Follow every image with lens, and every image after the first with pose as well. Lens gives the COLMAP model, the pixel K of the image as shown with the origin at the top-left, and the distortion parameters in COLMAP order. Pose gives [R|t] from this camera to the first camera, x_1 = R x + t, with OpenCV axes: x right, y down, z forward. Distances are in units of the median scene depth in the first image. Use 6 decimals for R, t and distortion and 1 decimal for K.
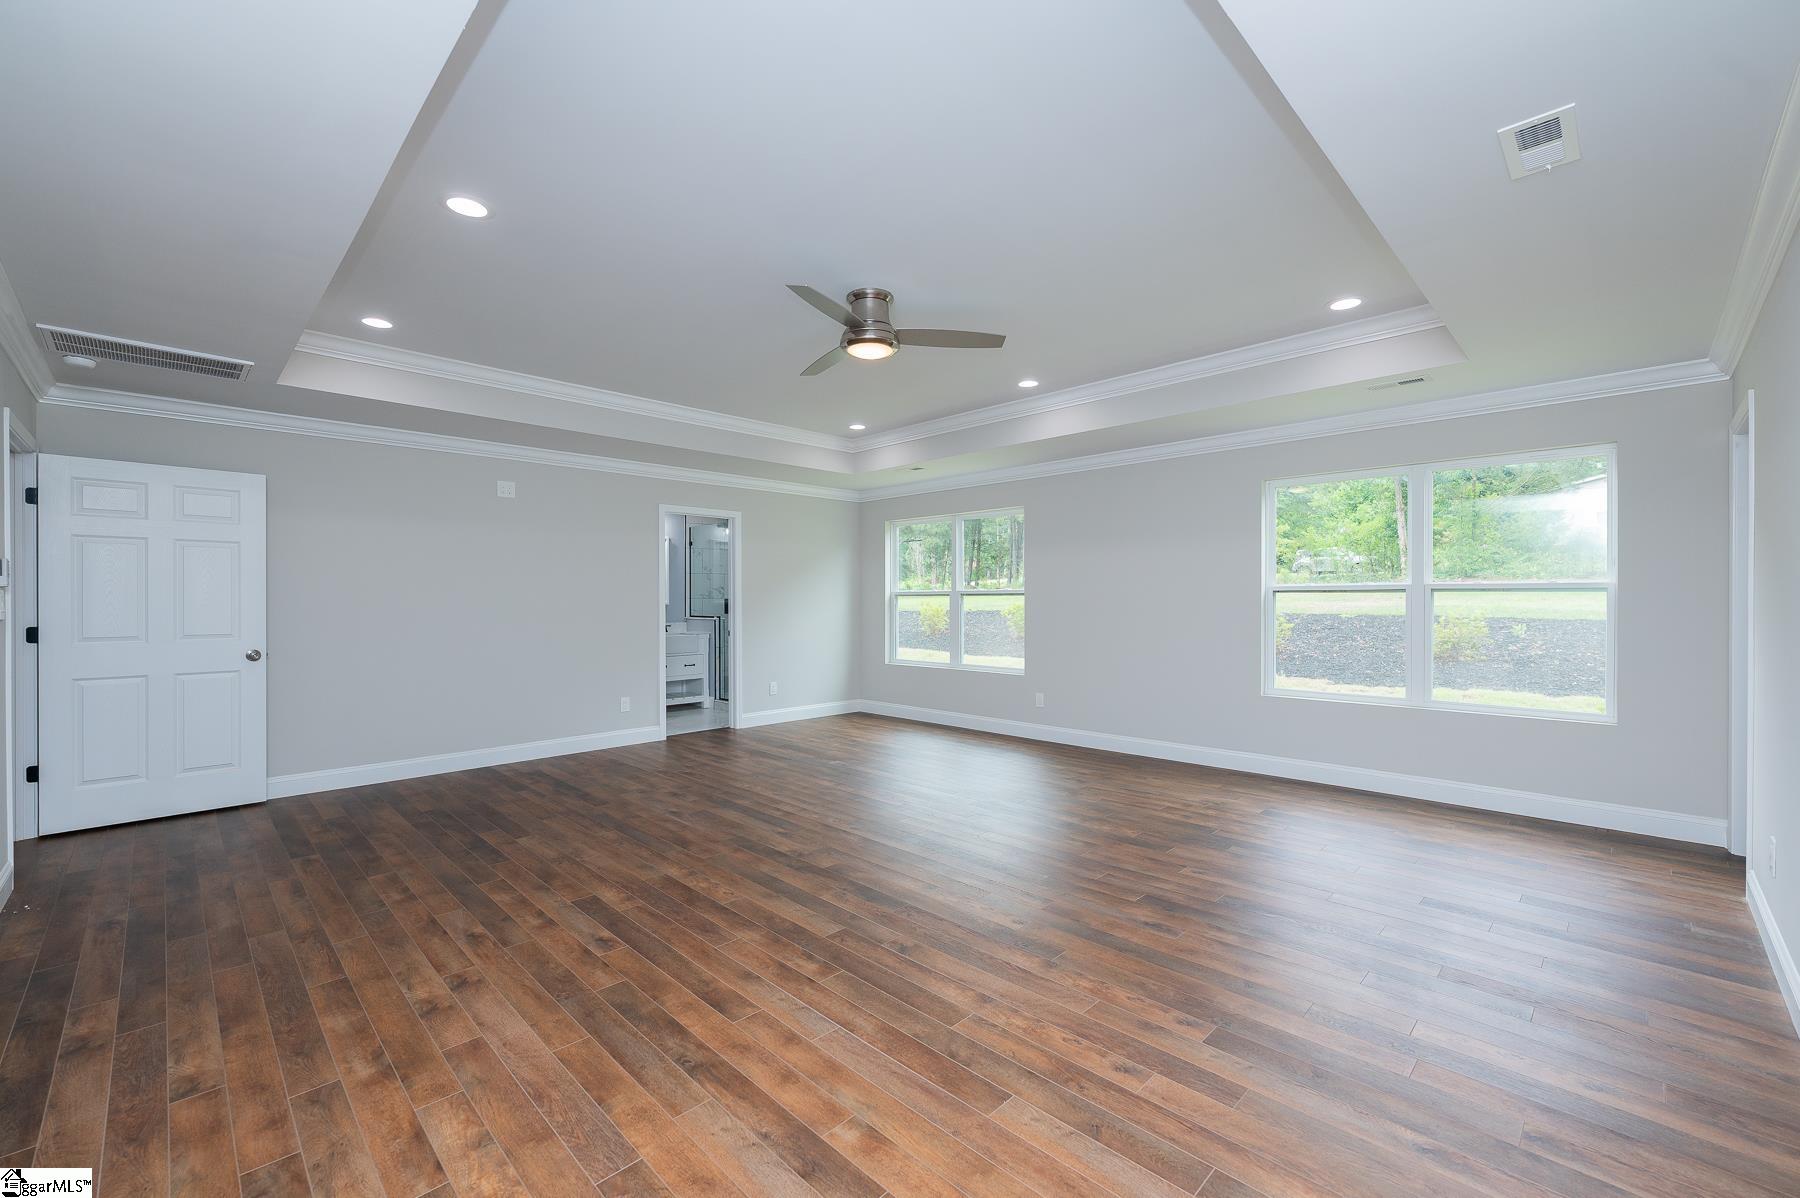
lens RADIAL K [[711.8, 0, 900.0], [0, 711.8, 599.0], [0, 0, 1]] dist [-0.000918, -0.000183]
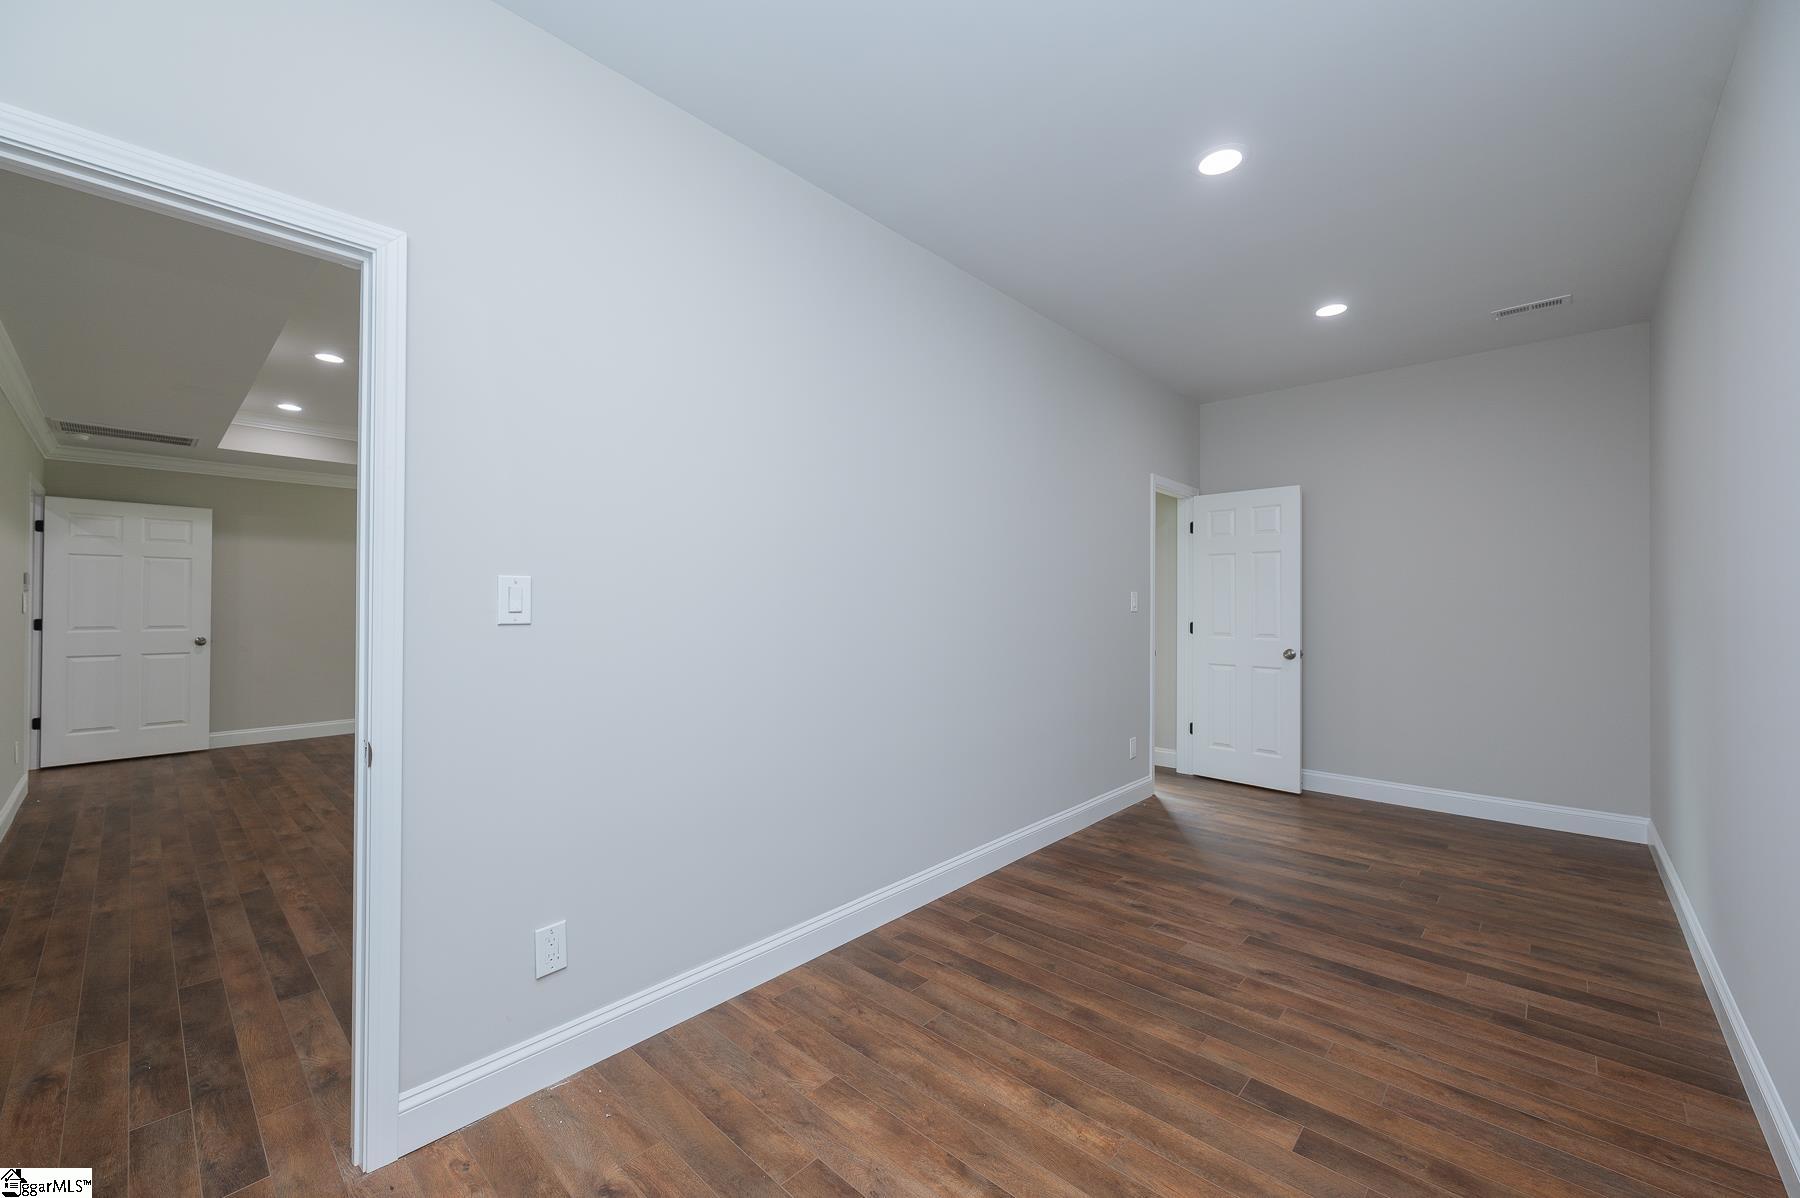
lens RADIAL K [[711.8, 0, 900.0], [0, 711.8, 599.0], [0, 0, 1]] dist [-0.000918, -0.000183]
pose [[0.999800, 0.007698, 0.018475, 0.502317], [-0.007537, 0.999933, -0.008762, 0.000322], [-0.018541, 0.008621, 0.999791, -0.481027]]
